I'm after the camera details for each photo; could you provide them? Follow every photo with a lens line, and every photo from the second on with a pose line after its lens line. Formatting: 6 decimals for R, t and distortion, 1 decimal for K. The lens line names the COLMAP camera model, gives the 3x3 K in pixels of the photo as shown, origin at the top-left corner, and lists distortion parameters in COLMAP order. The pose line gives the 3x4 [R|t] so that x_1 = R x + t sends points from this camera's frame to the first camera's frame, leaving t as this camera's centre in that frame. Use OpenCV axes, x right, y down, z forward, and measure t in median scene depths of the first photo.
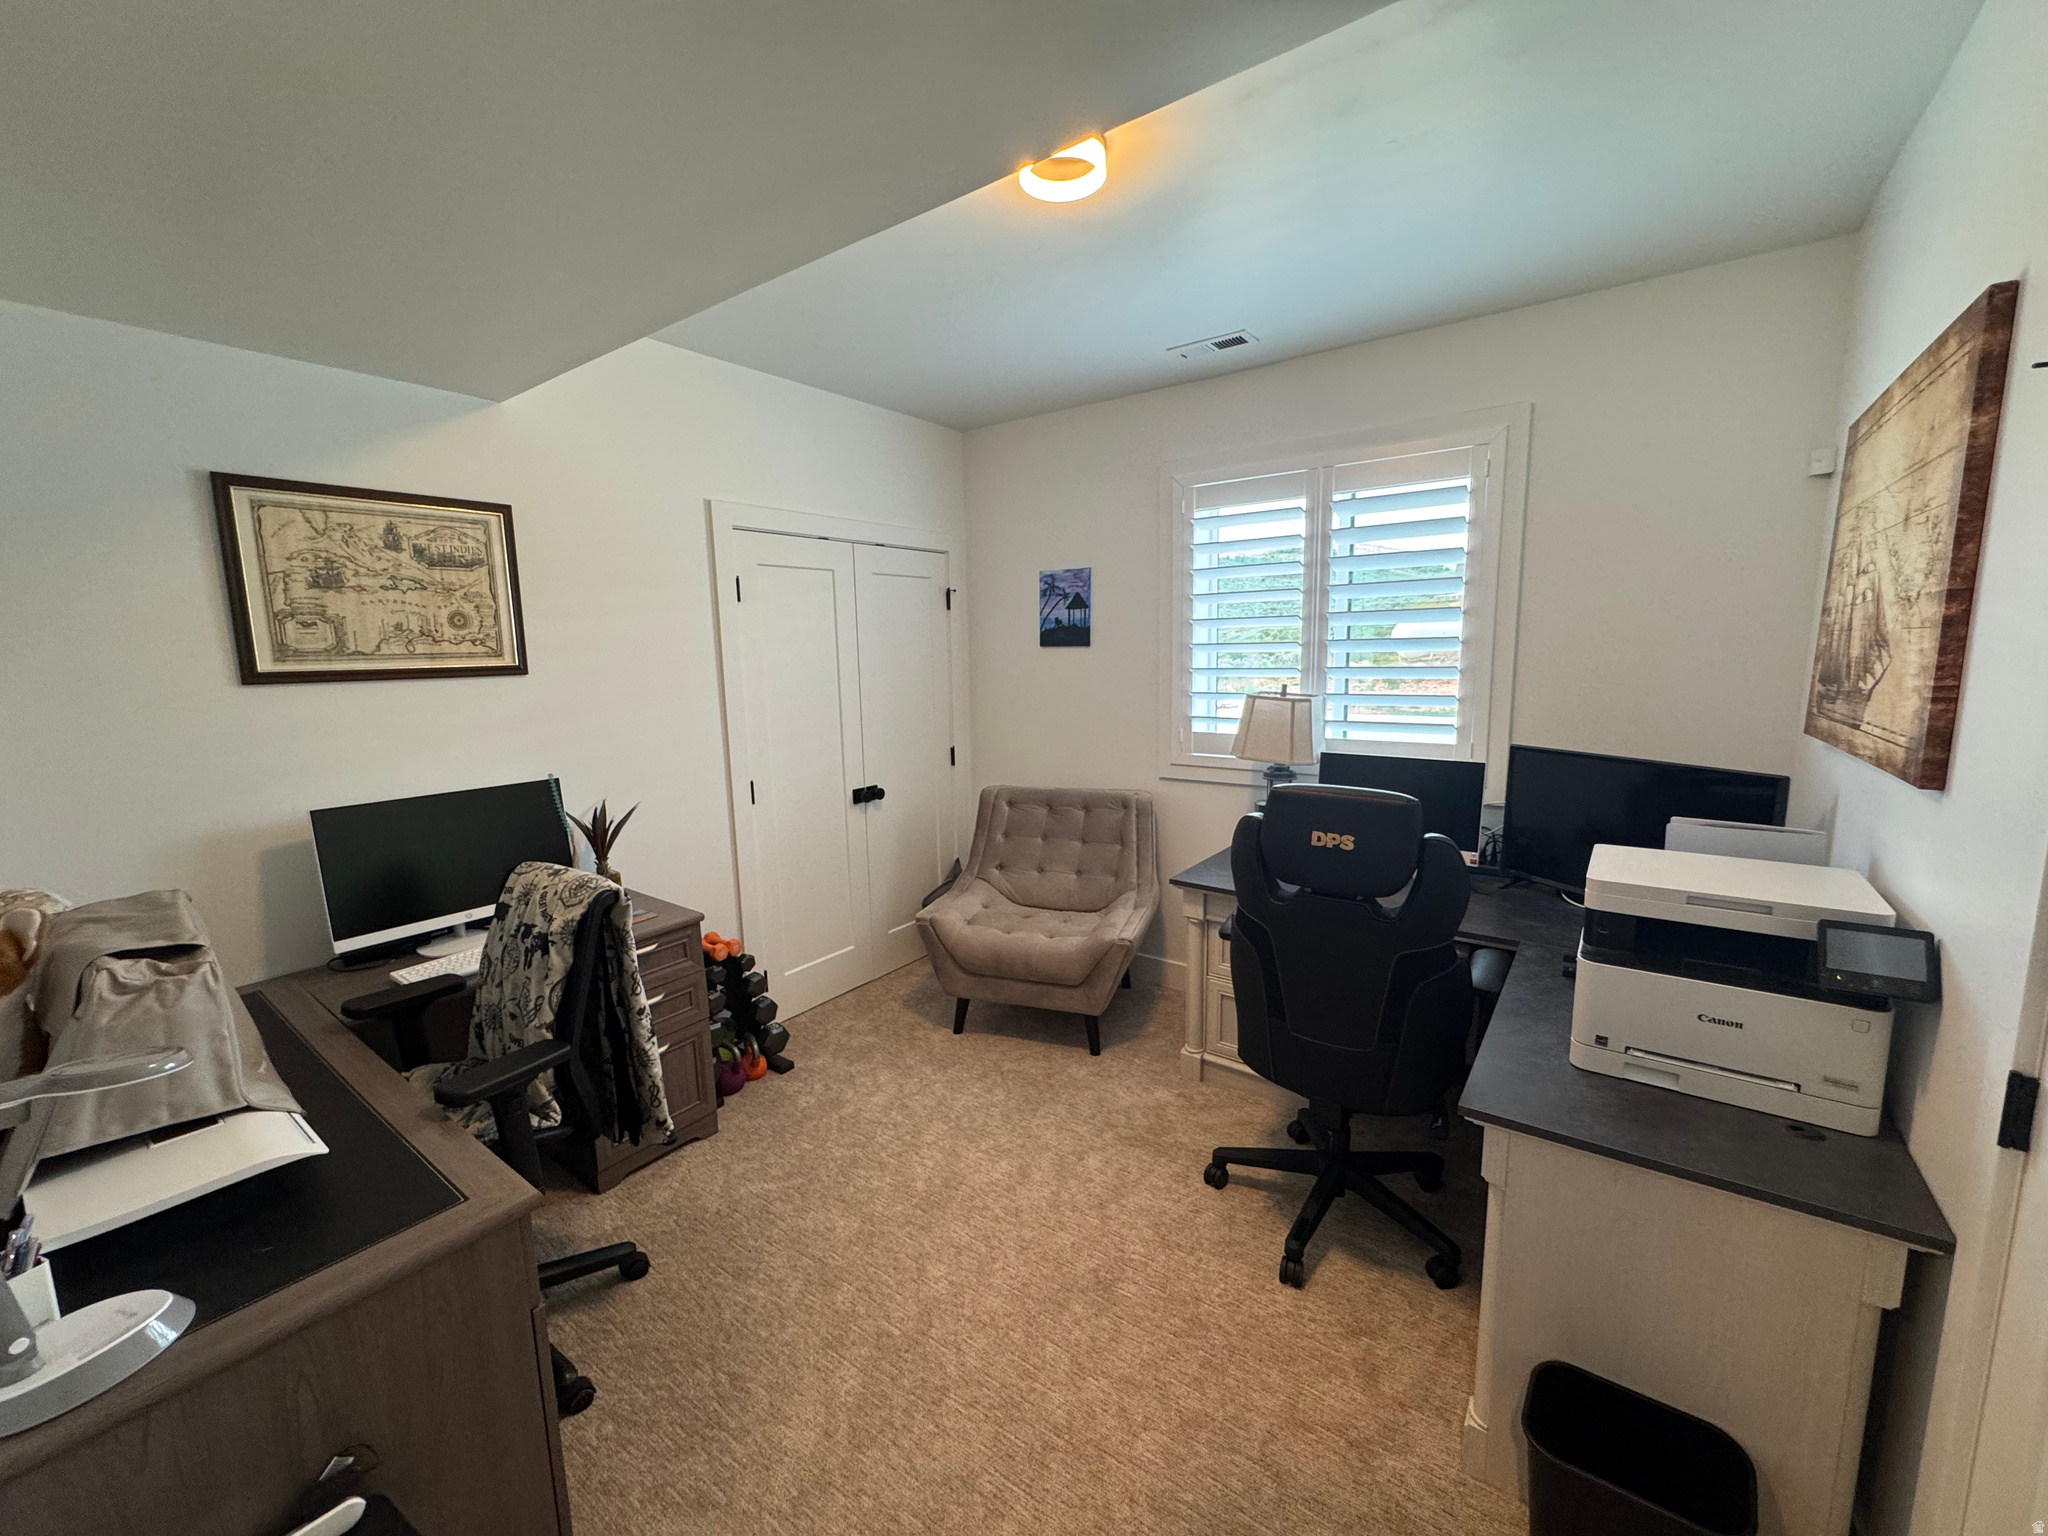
lens RADIAL K [[818.4, 0, 1016.2], [0, 818.4, 772.1], [0, 0, 1]] dist [-0.000236, 0.000173]
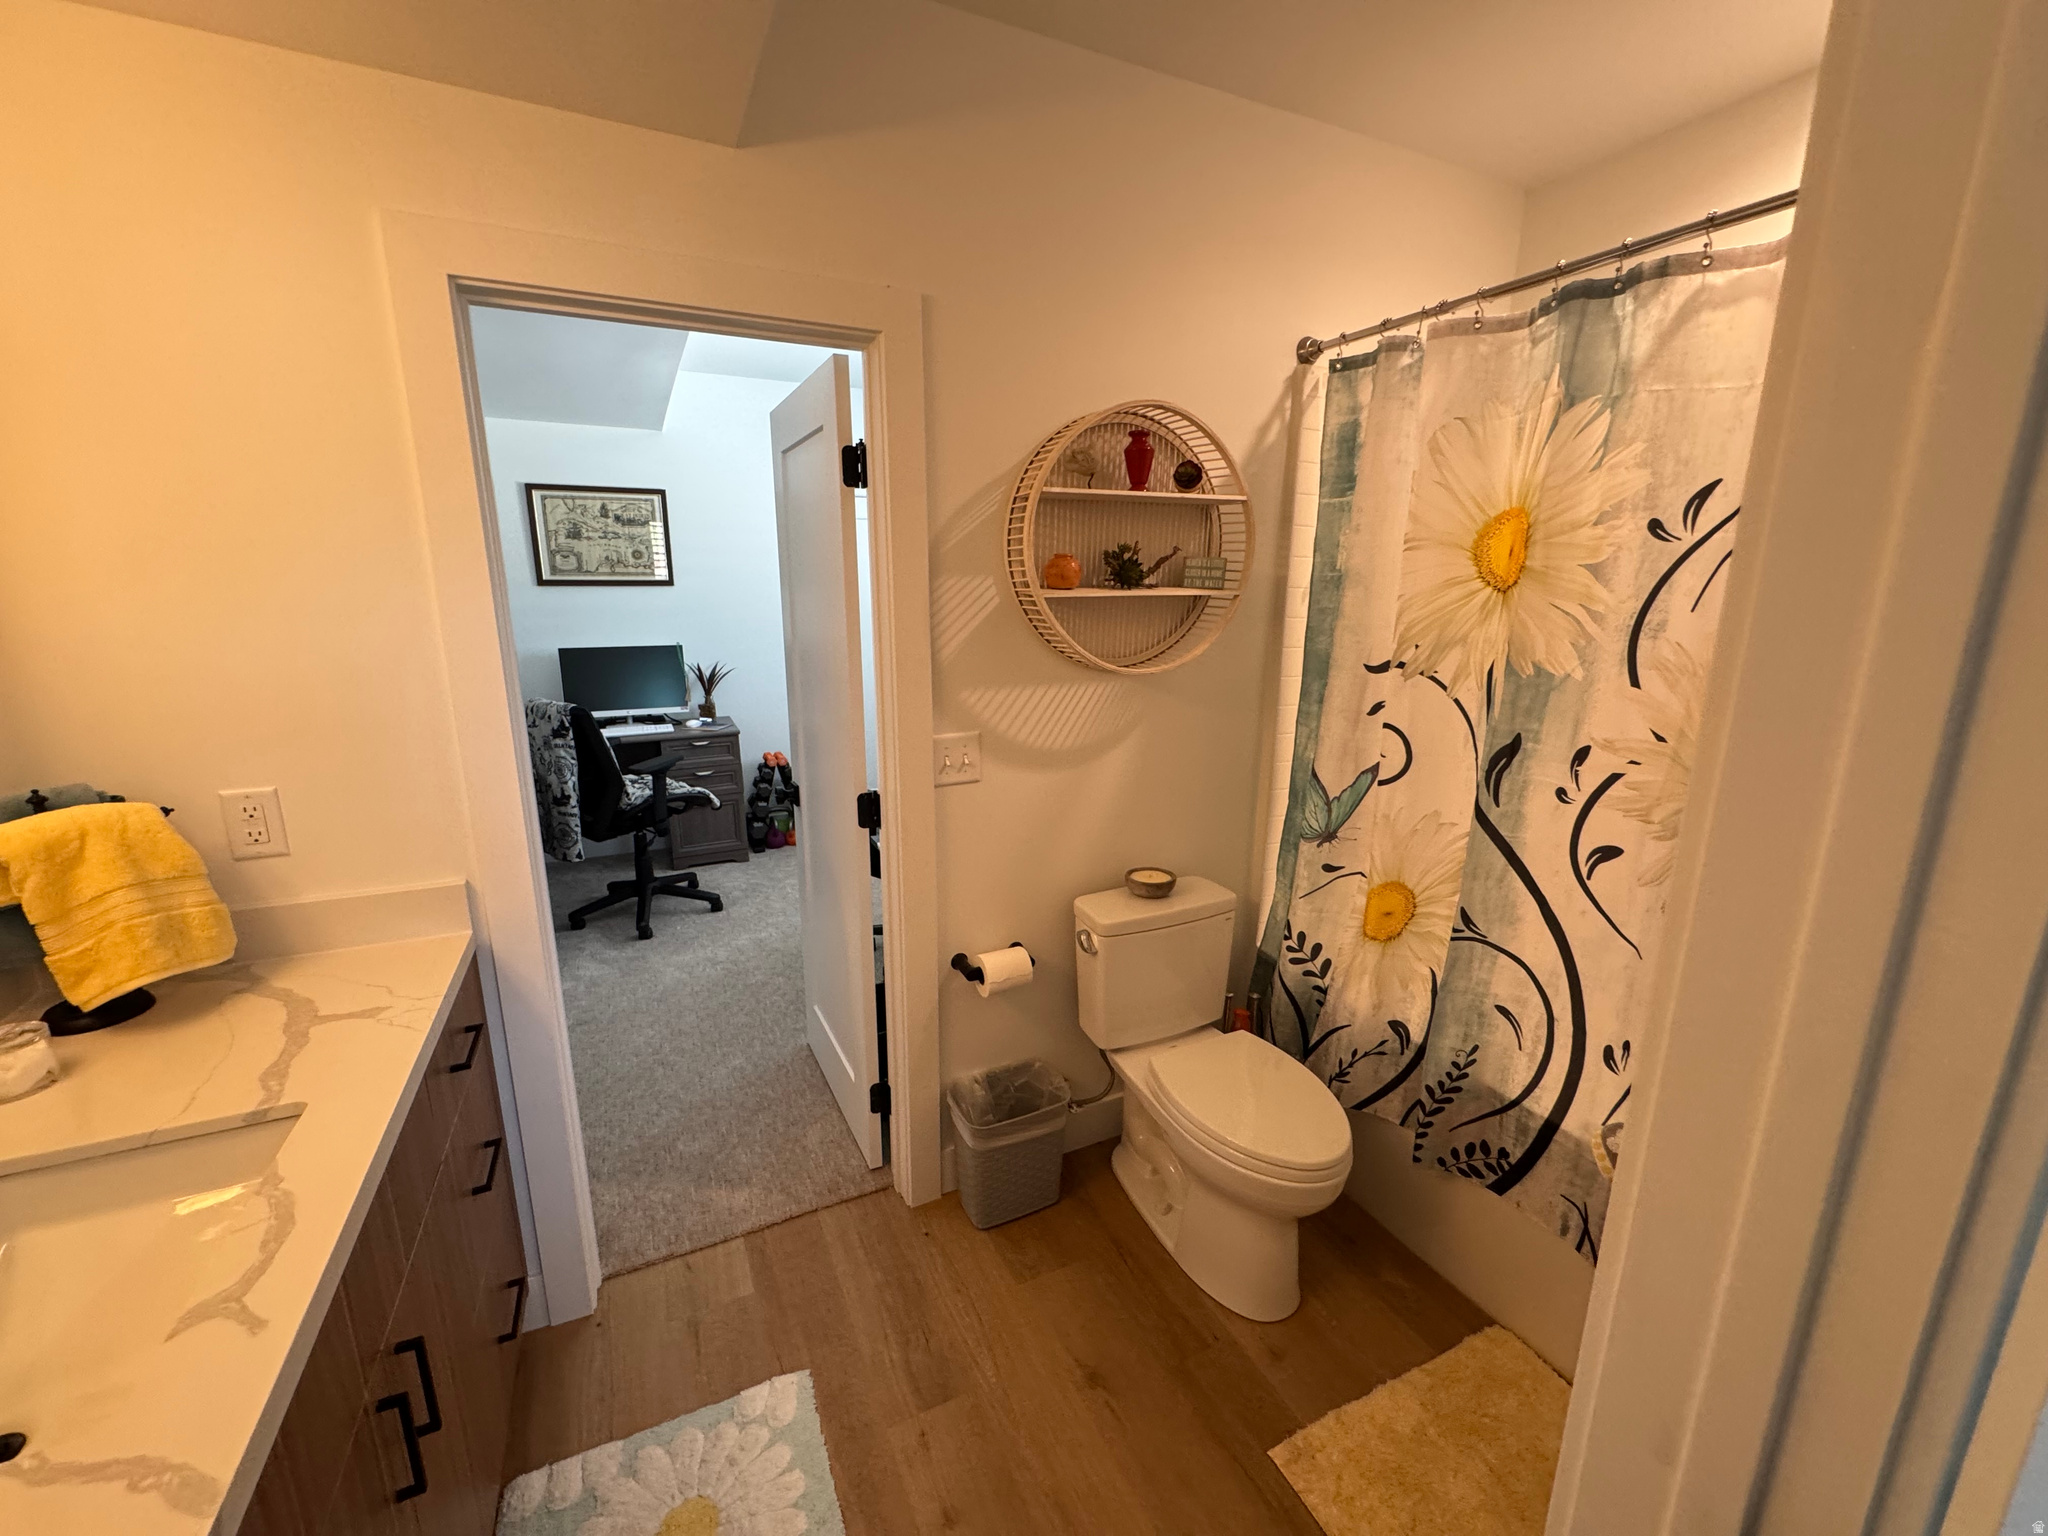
lens RADIAL K [[818.4, 0, 1024.1], [0, 818.4, 768.4], [0, 0, 1]] dist [-0.000236, 0.000173]
pose [[0.884950, 0.126630, -0.448138, 1.062768], [-0.091996, 0.990893, 0.098329, 0.034051], [0.456508, -0.045789, 0.888540, -0.291248]]
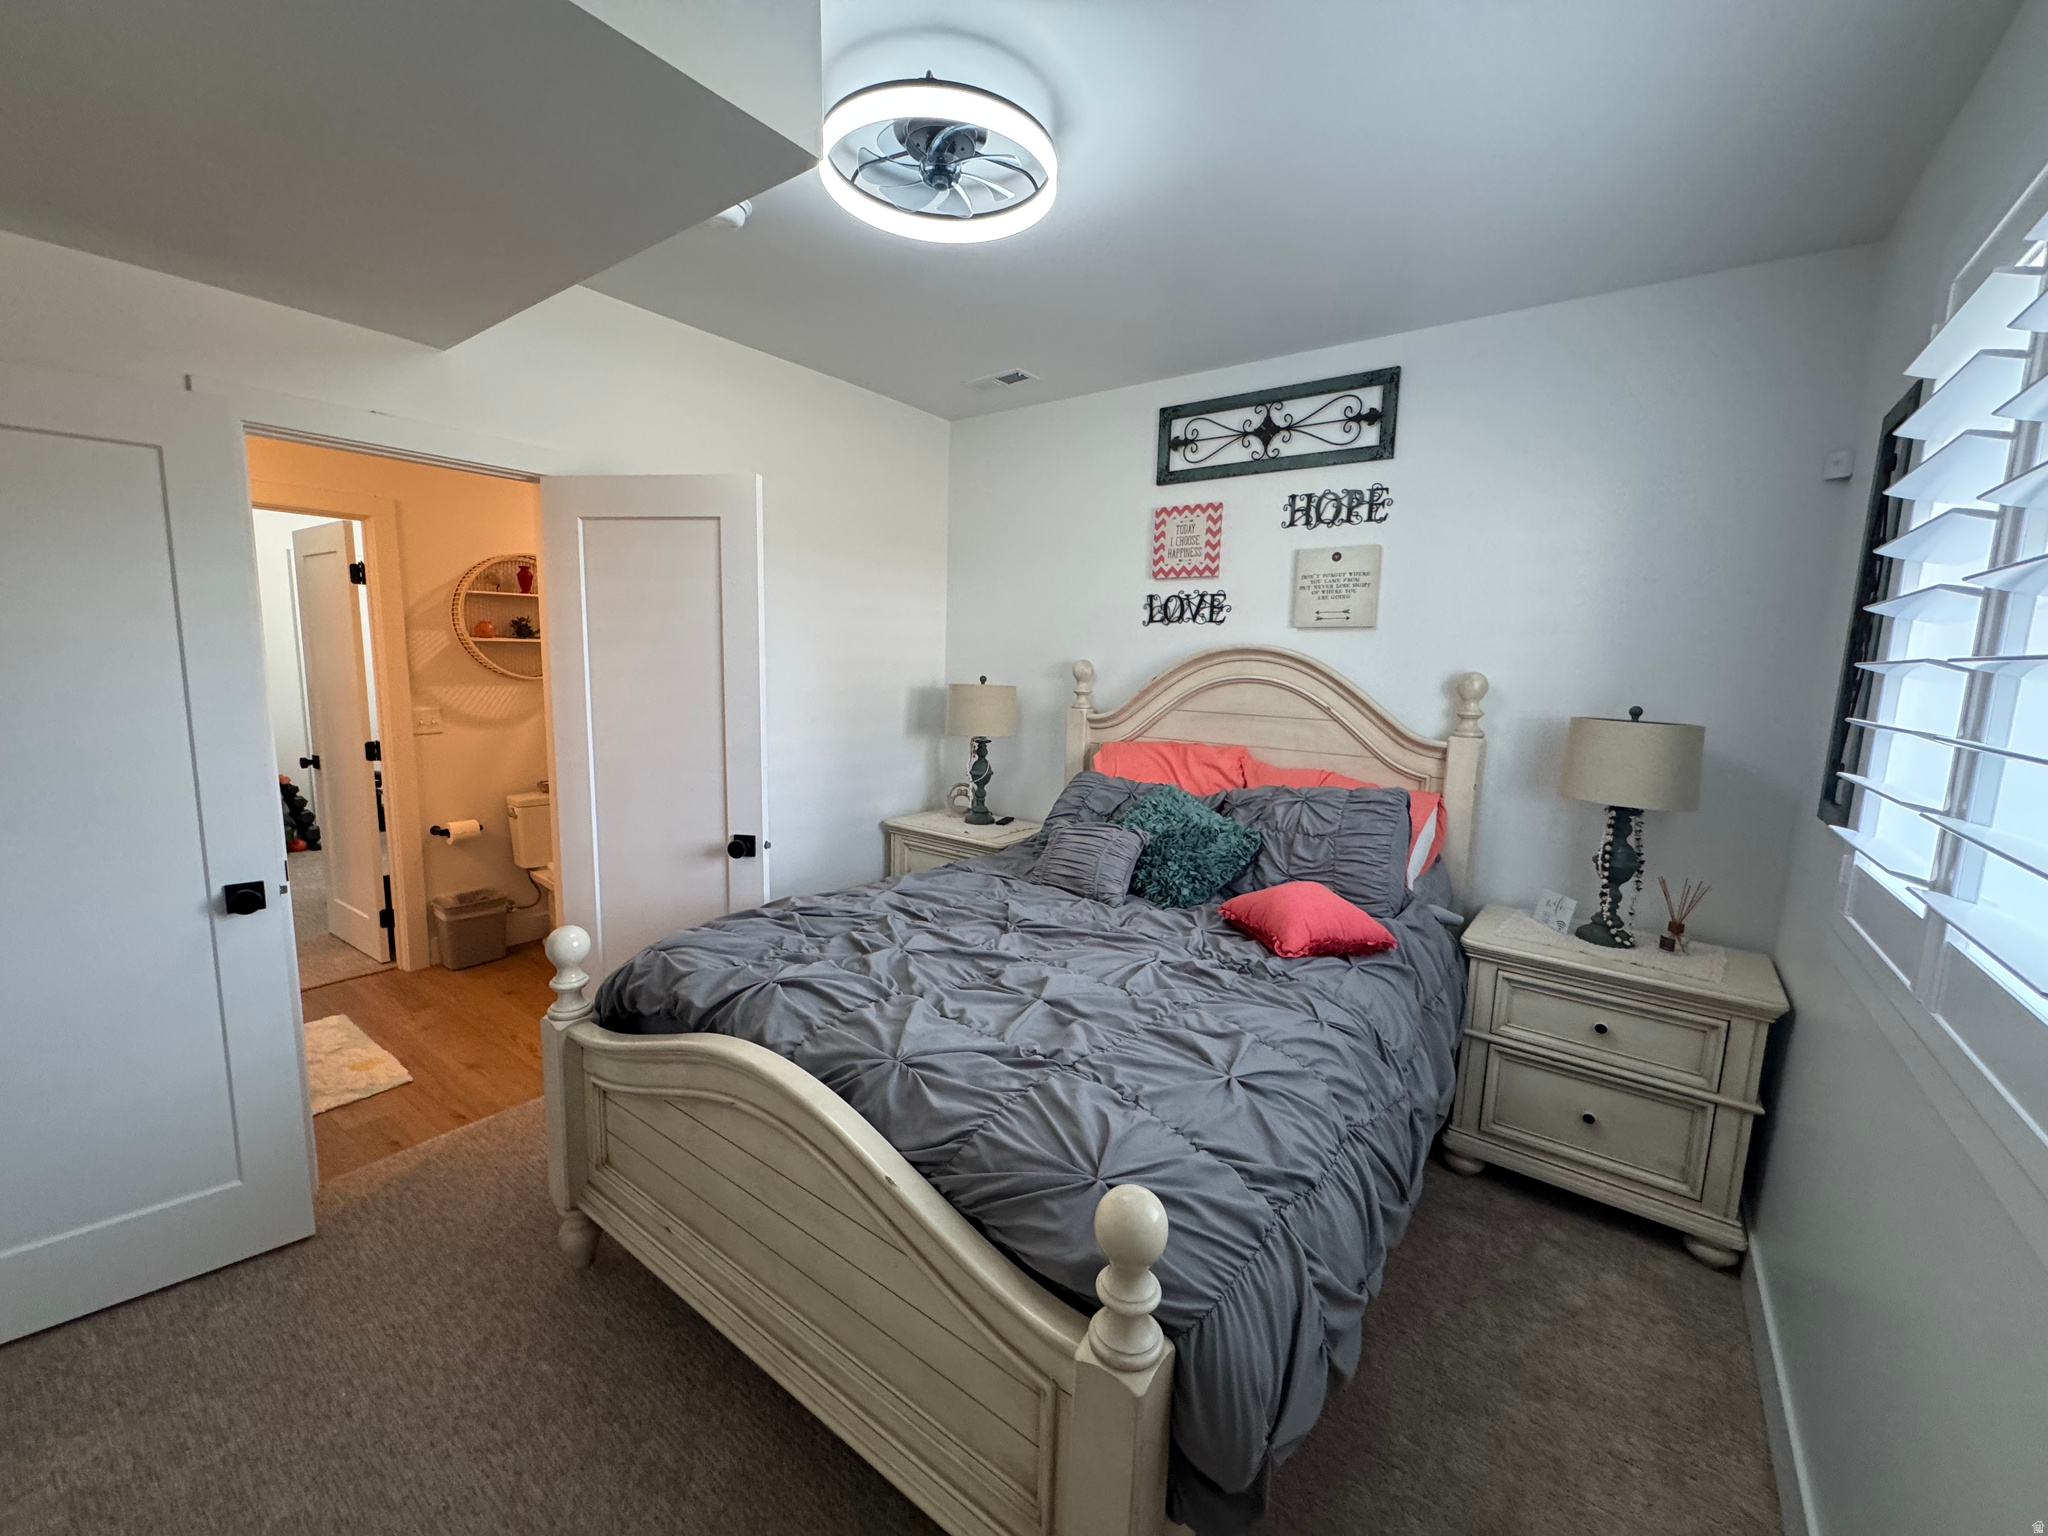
lens RADIAL K [[818.4, 0, 1024.8], [0, 818.4, 771.1], [0, 0, 1]] dist [-0.000236, 0.000173]
pose [[0.998884, 0.046921, 0.005460, 2.724539], [-0.046845, 0.998813, -0.013359, 0.351717], [-0.006081, 0.013089, 0.999896, -2.349893]]
